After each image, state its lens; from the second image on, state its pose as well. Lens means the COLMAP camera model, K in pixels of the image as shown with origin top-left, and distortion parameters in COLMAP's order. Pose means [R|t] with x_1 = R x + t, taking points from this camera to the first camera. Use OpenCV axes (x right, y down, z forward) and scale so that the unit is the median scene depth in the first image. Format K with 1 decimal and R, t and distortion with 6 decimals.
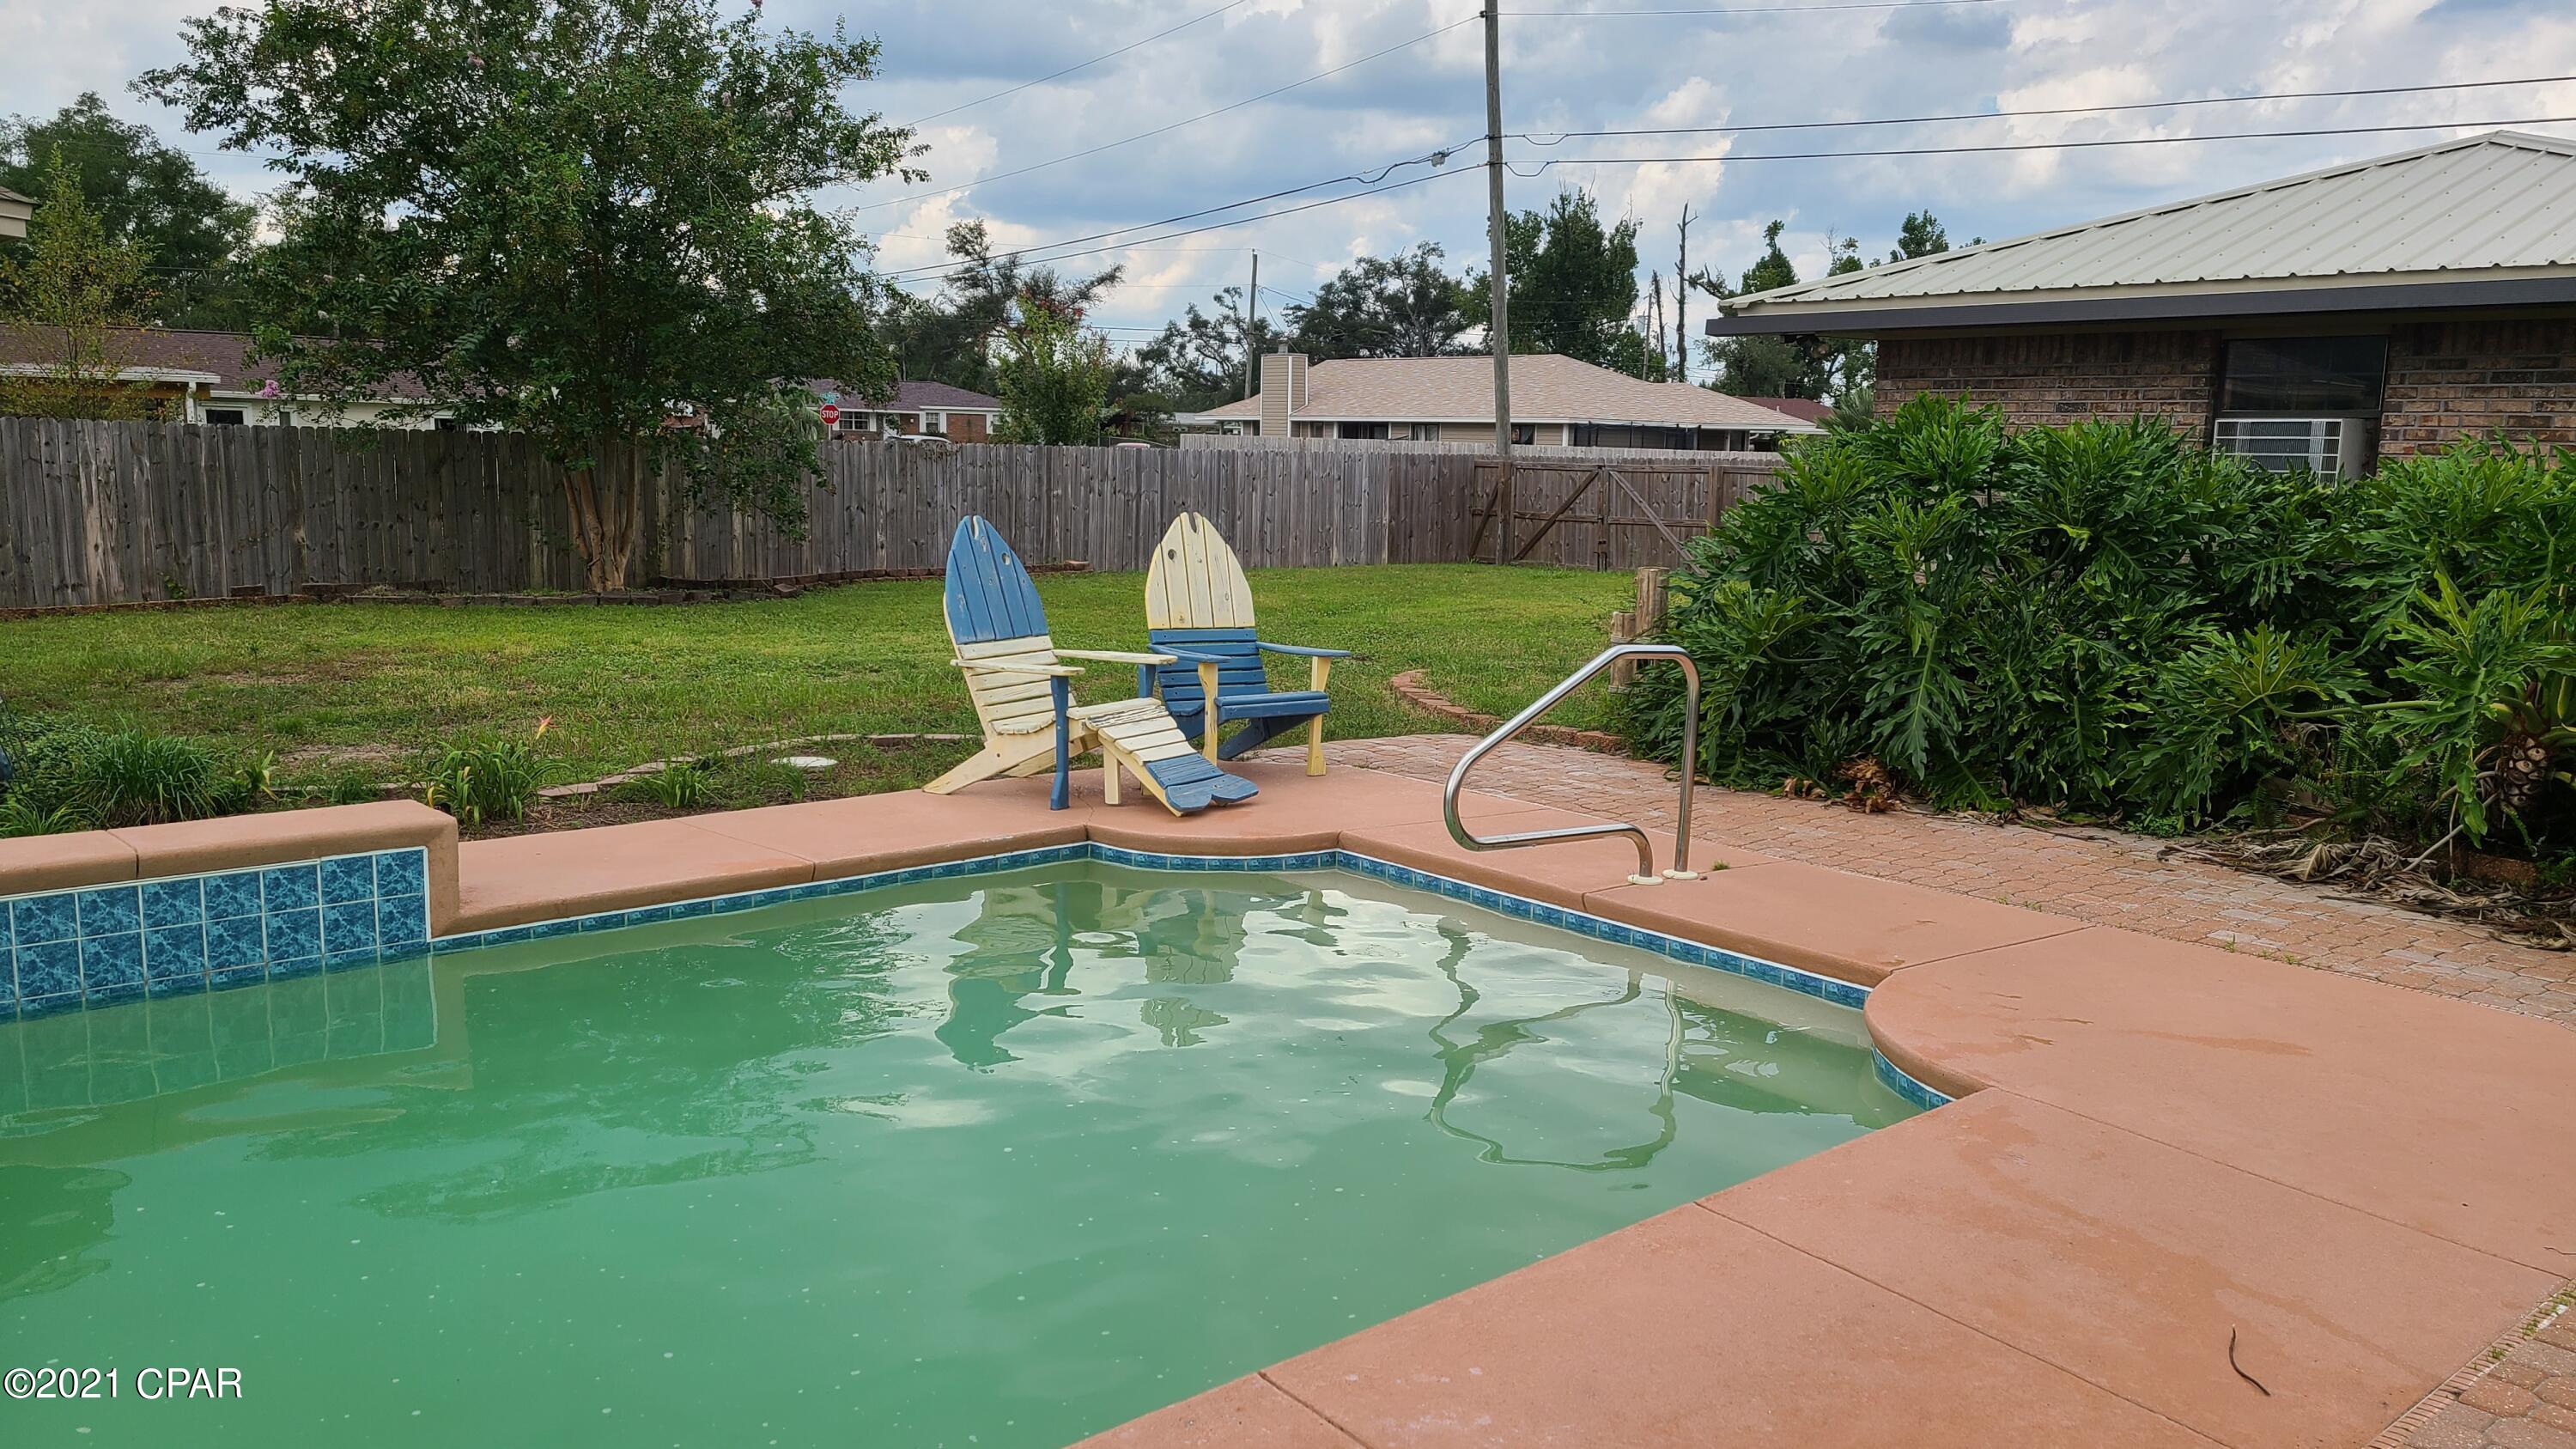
lens RADIAL K [[1901.8, 0, 1284.2], [0, 1901.8, 726.6], [0, 0, 1]] dist [0.037722, -0.009666]
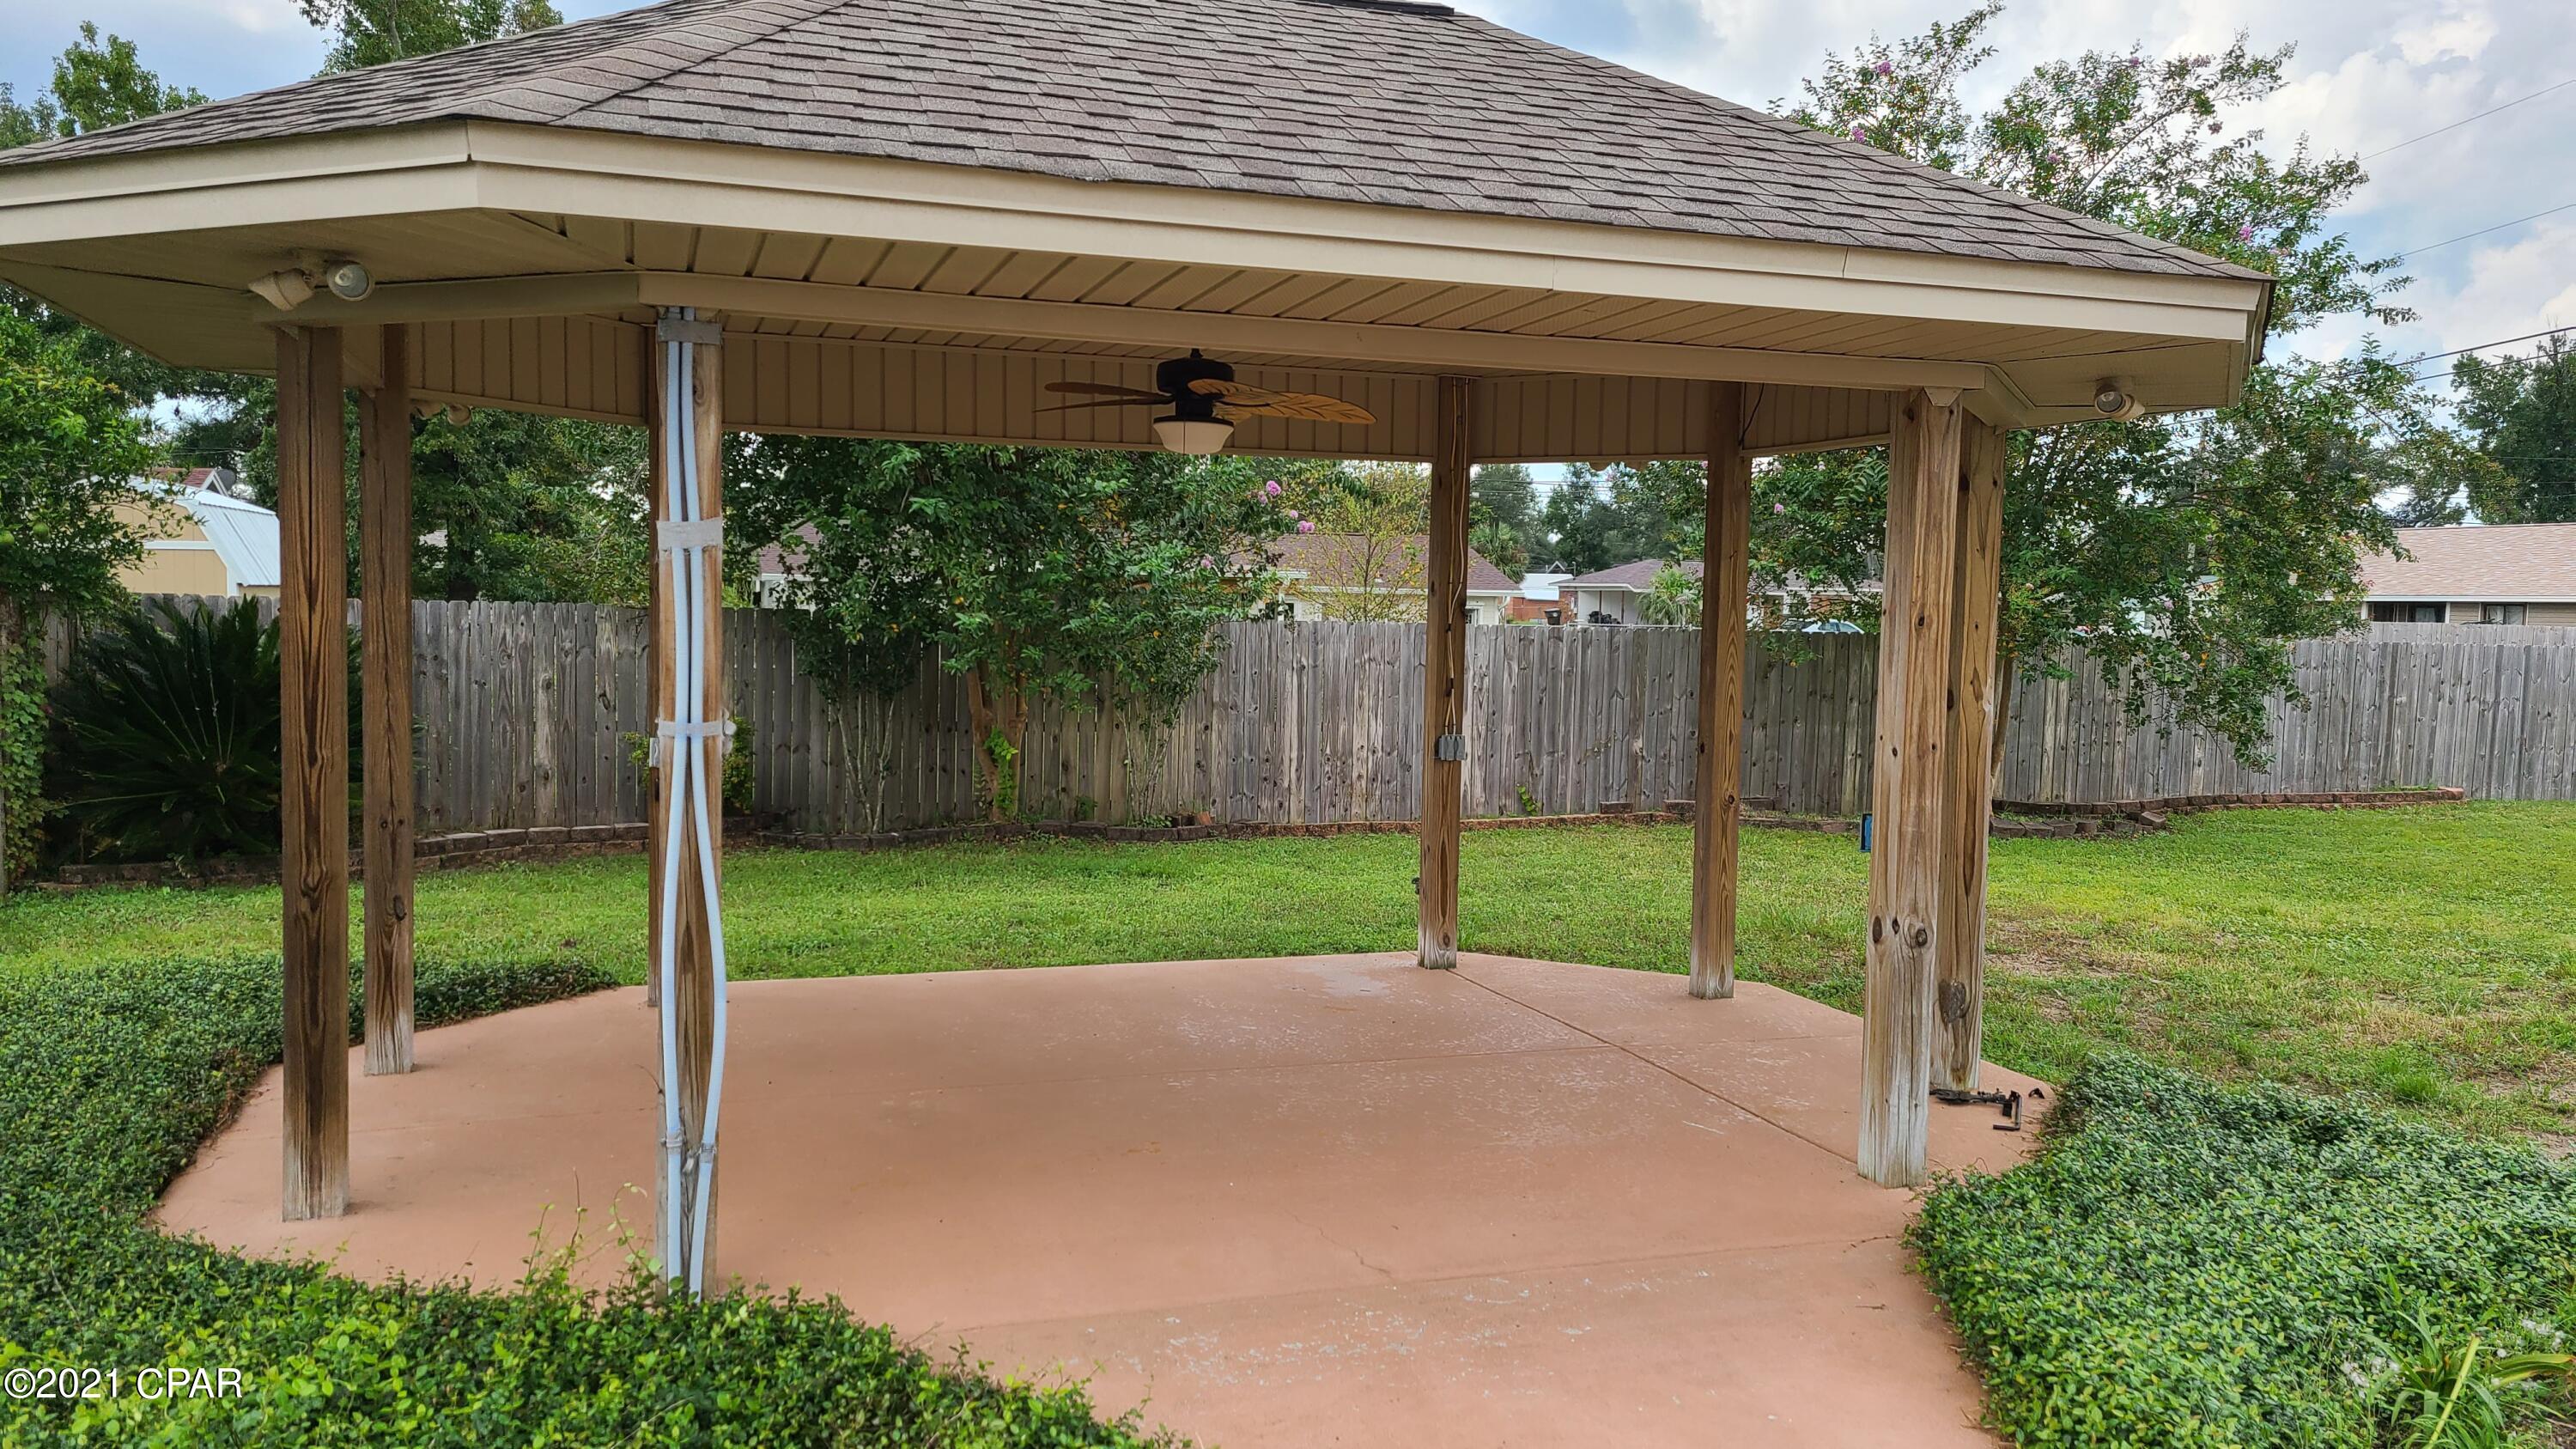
lens RADIAL K [[1901.8, 0, 1293.8], [0, 1901.8, 726.2], [0, 0, 1]] dist [0.037722, -0.009666]
pose [[0.915187, 0.021152, -0.402474, -0.270672], [-0.058809, 0.994942, -0.081437, -0.022523], [0.398716, 0.098199, 0.911802, 0.091218]]
